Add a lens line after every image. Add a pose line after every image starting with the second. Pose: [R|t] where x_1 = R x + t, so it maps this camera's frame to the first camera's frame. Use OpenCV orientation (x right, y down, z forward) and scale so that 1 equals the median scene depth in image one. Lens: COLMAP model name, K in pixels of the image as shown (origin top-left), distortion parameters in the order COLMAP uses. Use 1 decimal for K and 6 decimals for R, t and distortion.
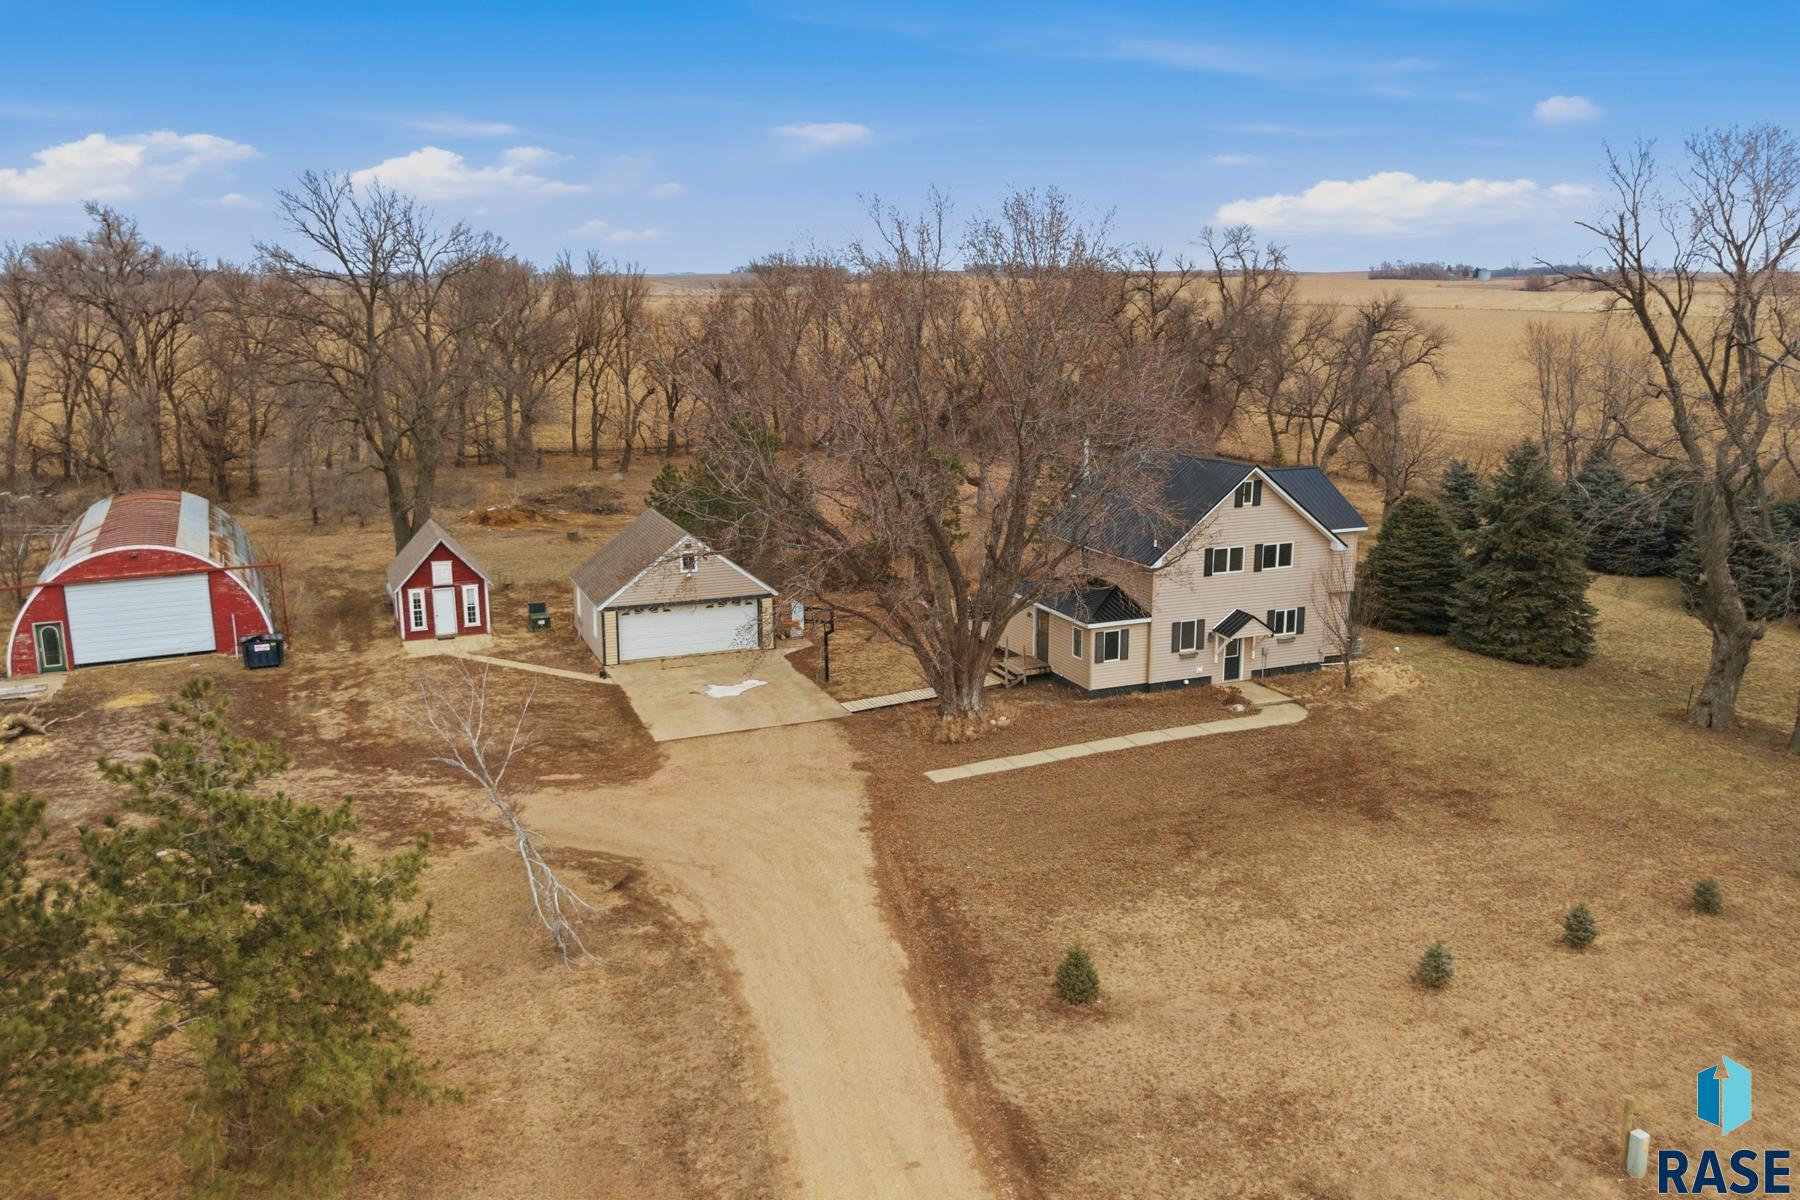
lens RADIAL K [[1341.8, 0, 900.0], [0, 1341.8, 600.0], [0, 0, 1]] dist [0.040546, 0.000107]
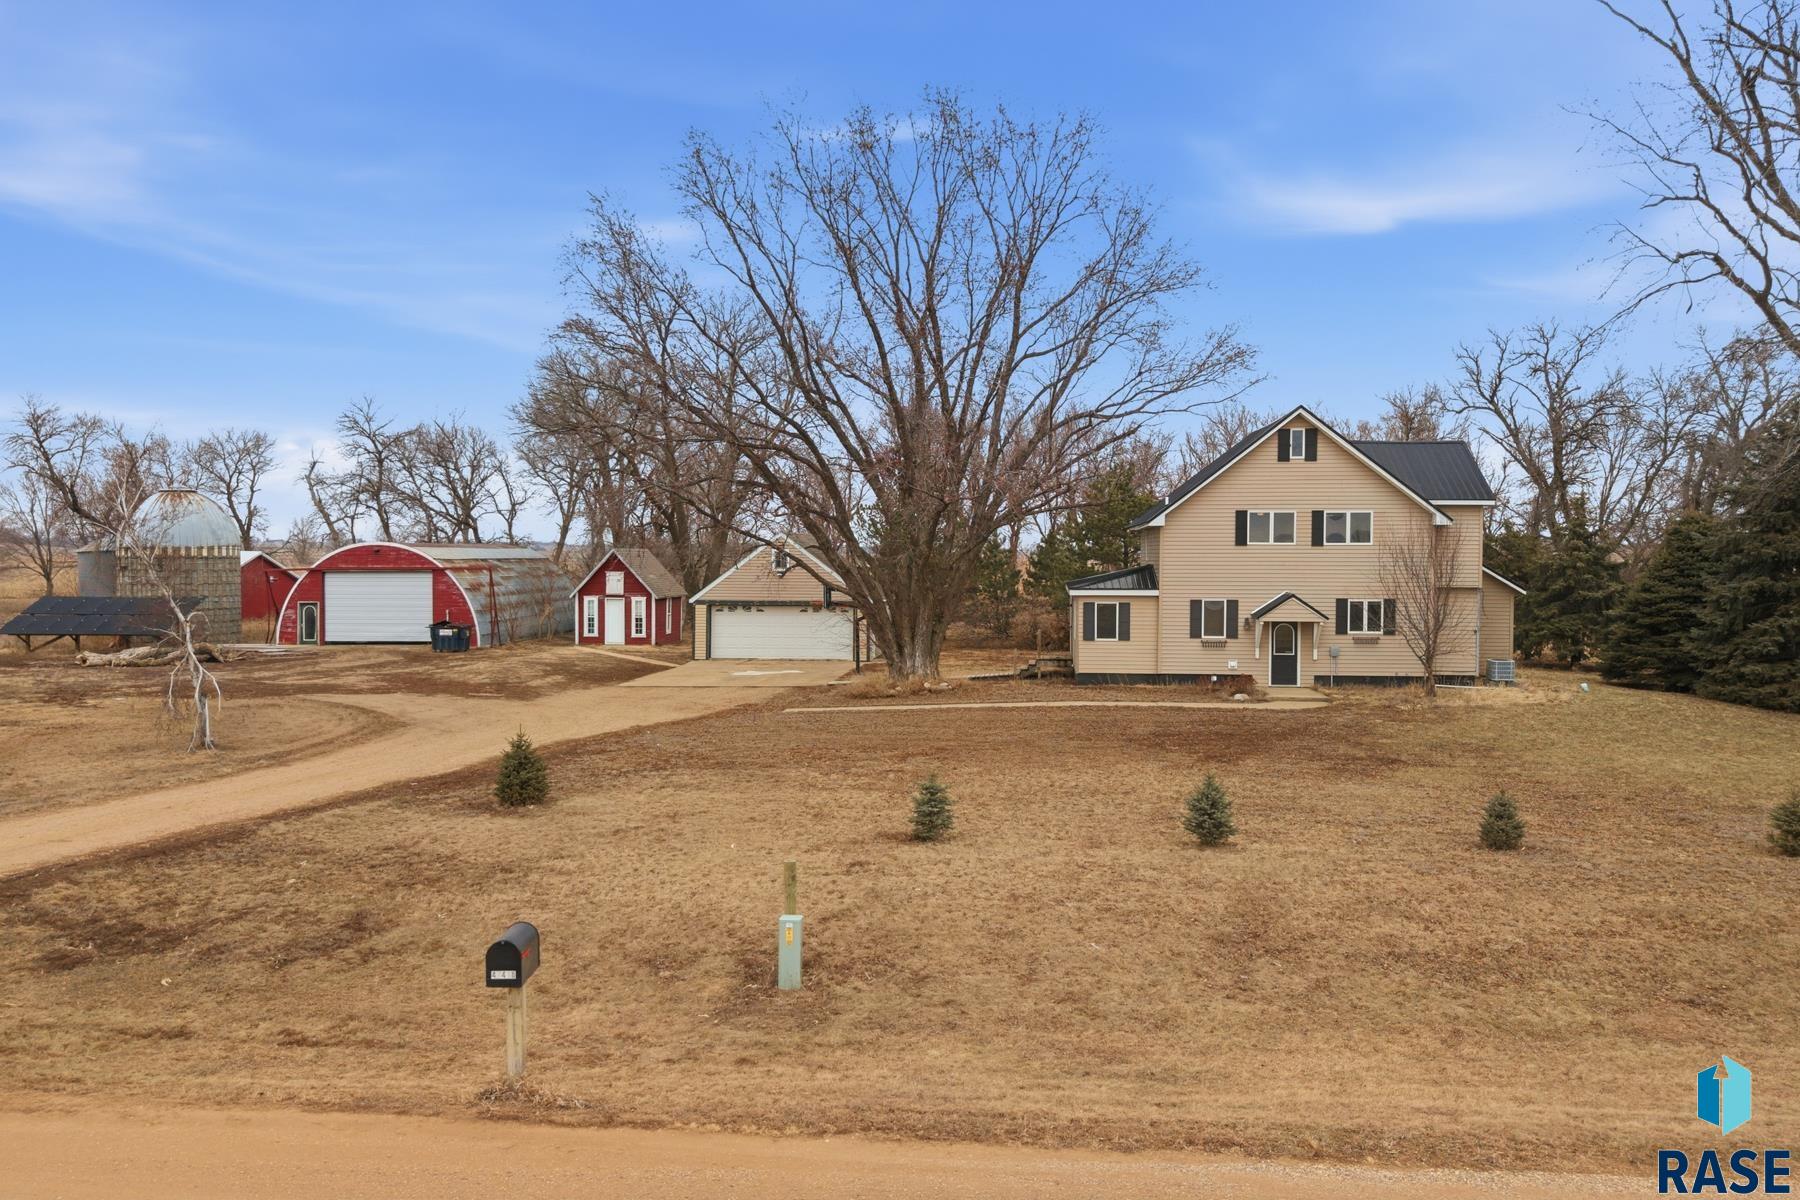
lens RADIAL K [[1341.8, 0, 900.0], [0, 1341.8, 600.0], [0, 0, 1]] dist [0.040546, 0.000107]
pose [[0.901244, 0.030259, -0.432254, 0.341958], [-0.101425, 0.984578, -0.142546, 0.130135], [0.421275, 0.172310, 0.890414, 0.174312]]
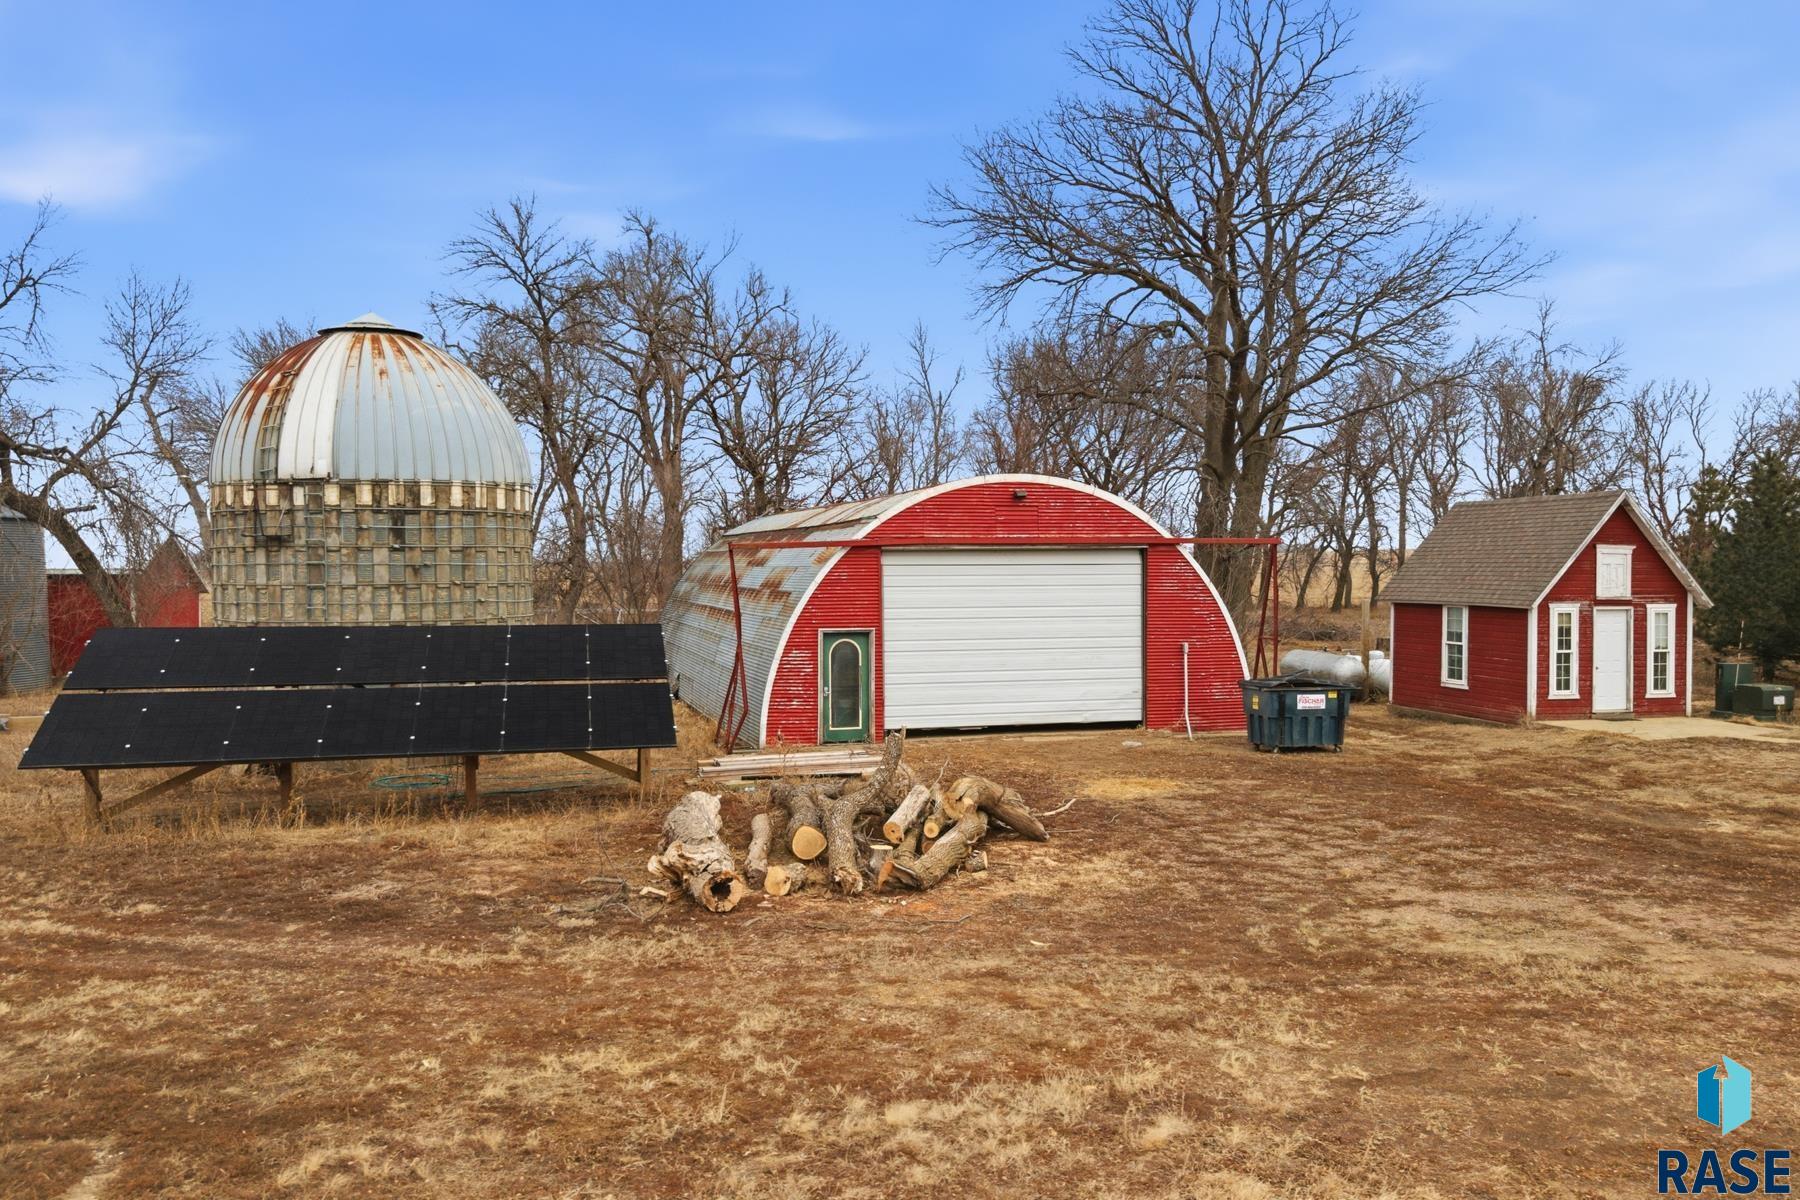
lens RADIAL K [[1305.4, 0, 1089.0], [0, 1305.4, 596.0], [0, 0, 1]] dist [0.019298, -0.000681]
pose [[0.989500, 0.012164, -0.144018, -0.487984], [-0.038761, 0.982283, -0.183353, 0.081227], [0.139236, 0.187010, 0.972441, 0.596908]]
